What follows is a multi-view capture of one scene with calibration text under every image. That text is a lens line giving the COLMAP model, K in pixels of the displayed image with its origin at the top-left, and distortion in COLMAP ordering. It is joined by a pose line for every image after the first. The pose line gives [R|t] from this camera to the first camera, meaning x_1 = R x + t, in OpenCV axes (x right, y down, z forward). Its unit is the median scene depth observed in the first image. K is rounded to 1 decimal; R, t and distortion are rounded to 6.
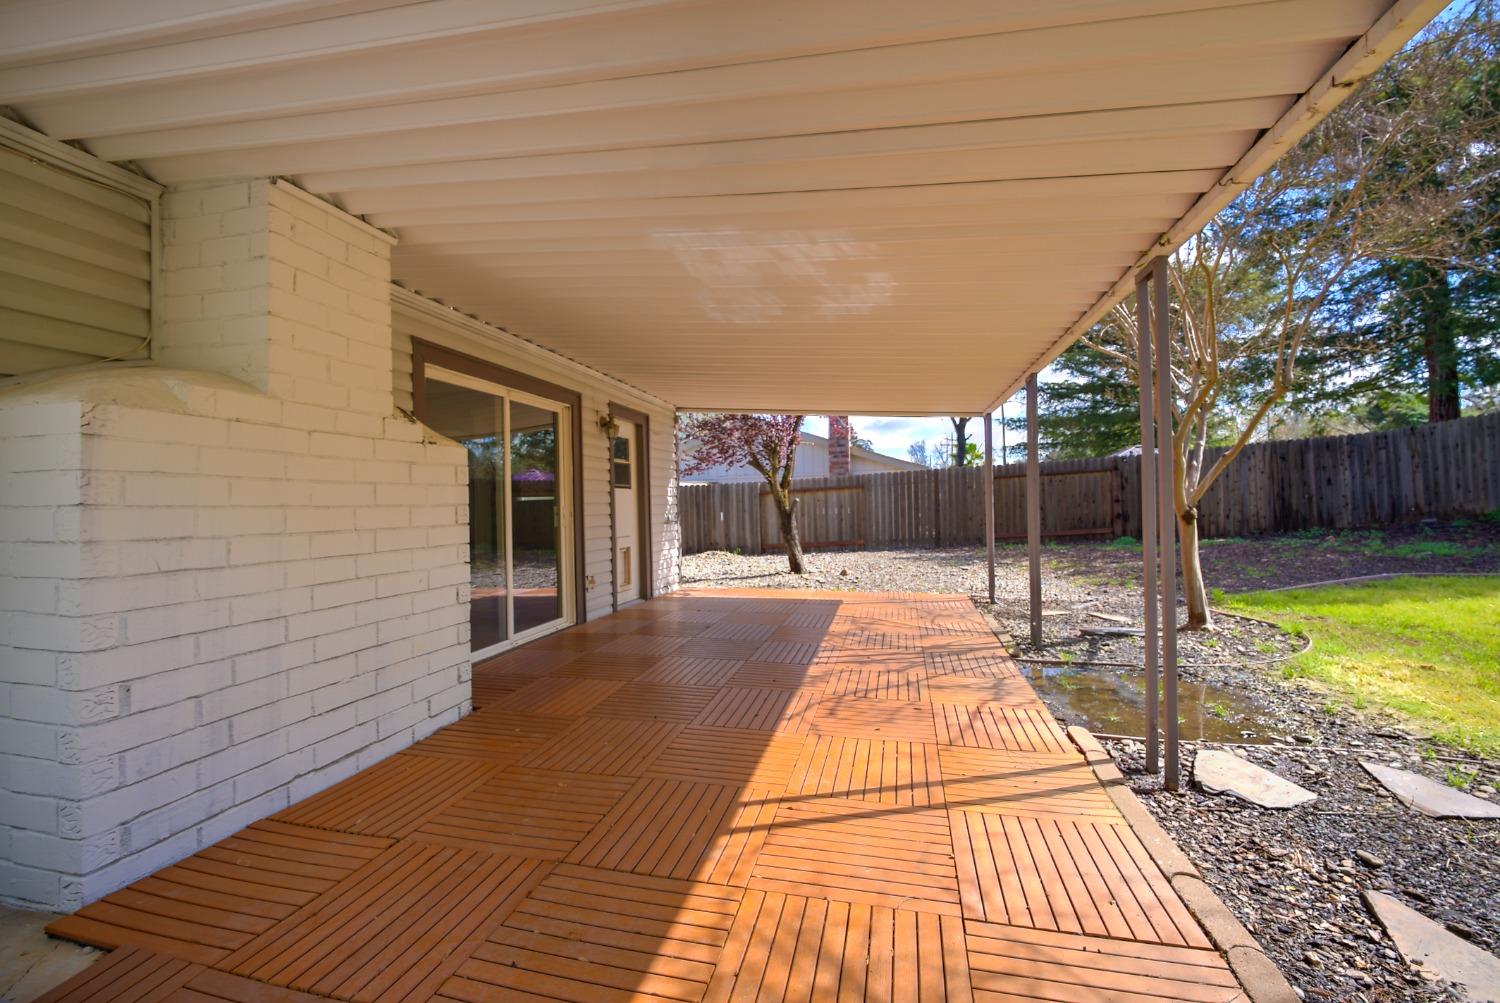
lens RADIAL K [[618.8, 0, 749.7], [0, 618.8, 499.9], [0, 0, 1]] dist [-0.015281, 0.001988]
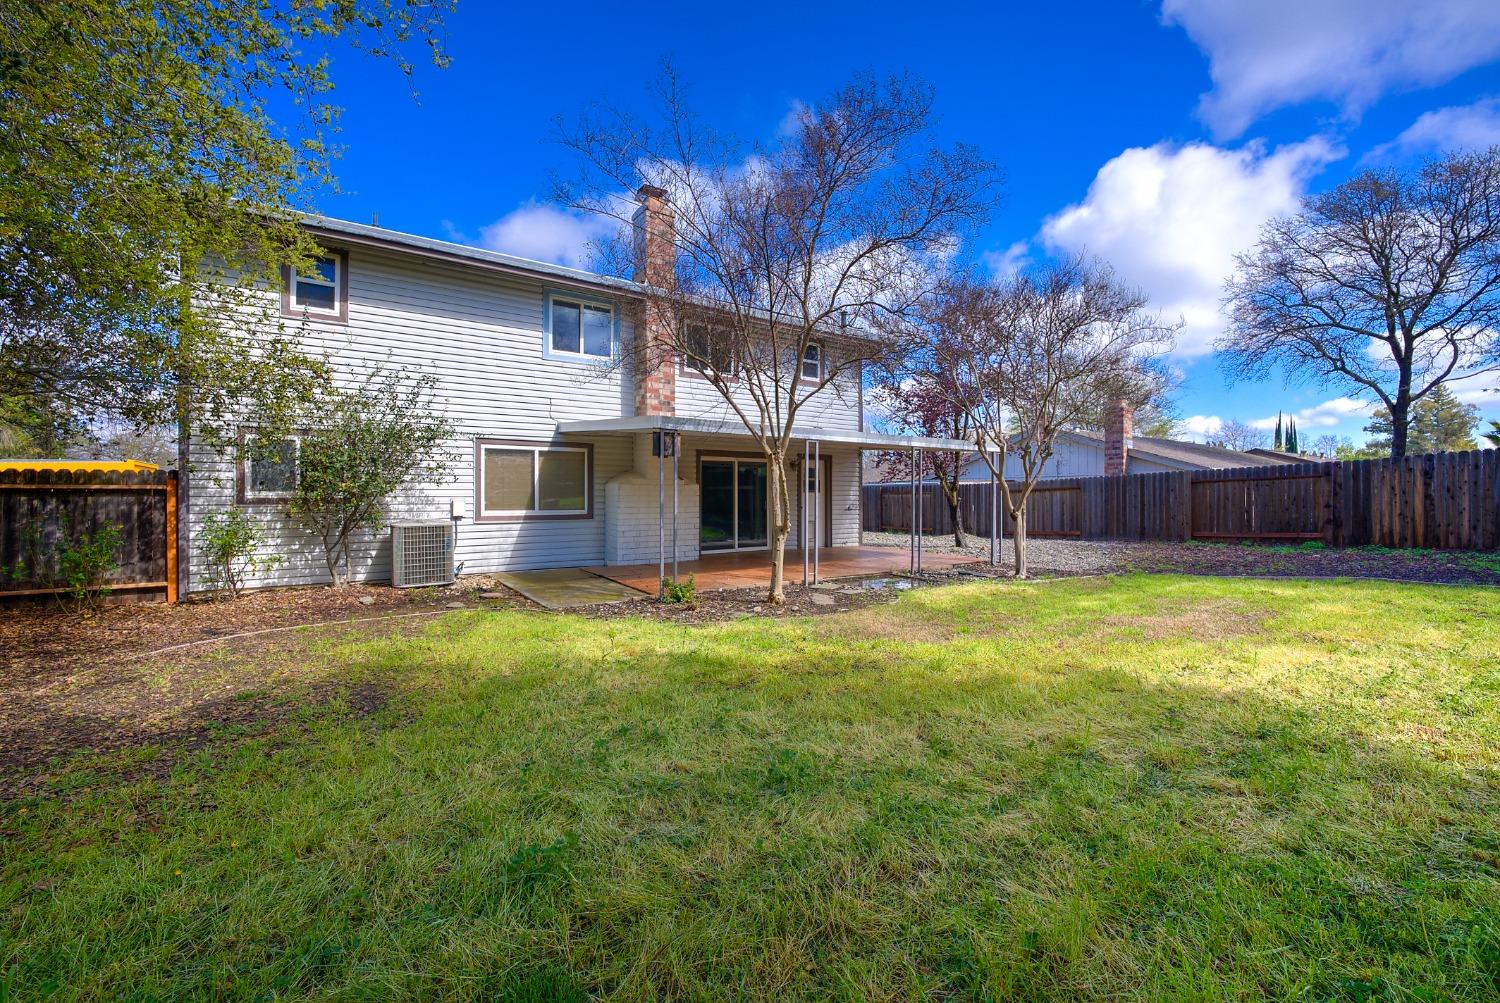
lens RADIAL K [[618.8, 0, 744.6], [0, 618.8, 497.6], [0, 0, 1]] dist [-0.015281, 0.001988]
pose [[0.752646, 0.023700, -0.657999, 0.554424], [-0.011080, 0.999666, 0.023333, -0.026634], [0.658332, -0.010271, 0.752657, -0.399971]]
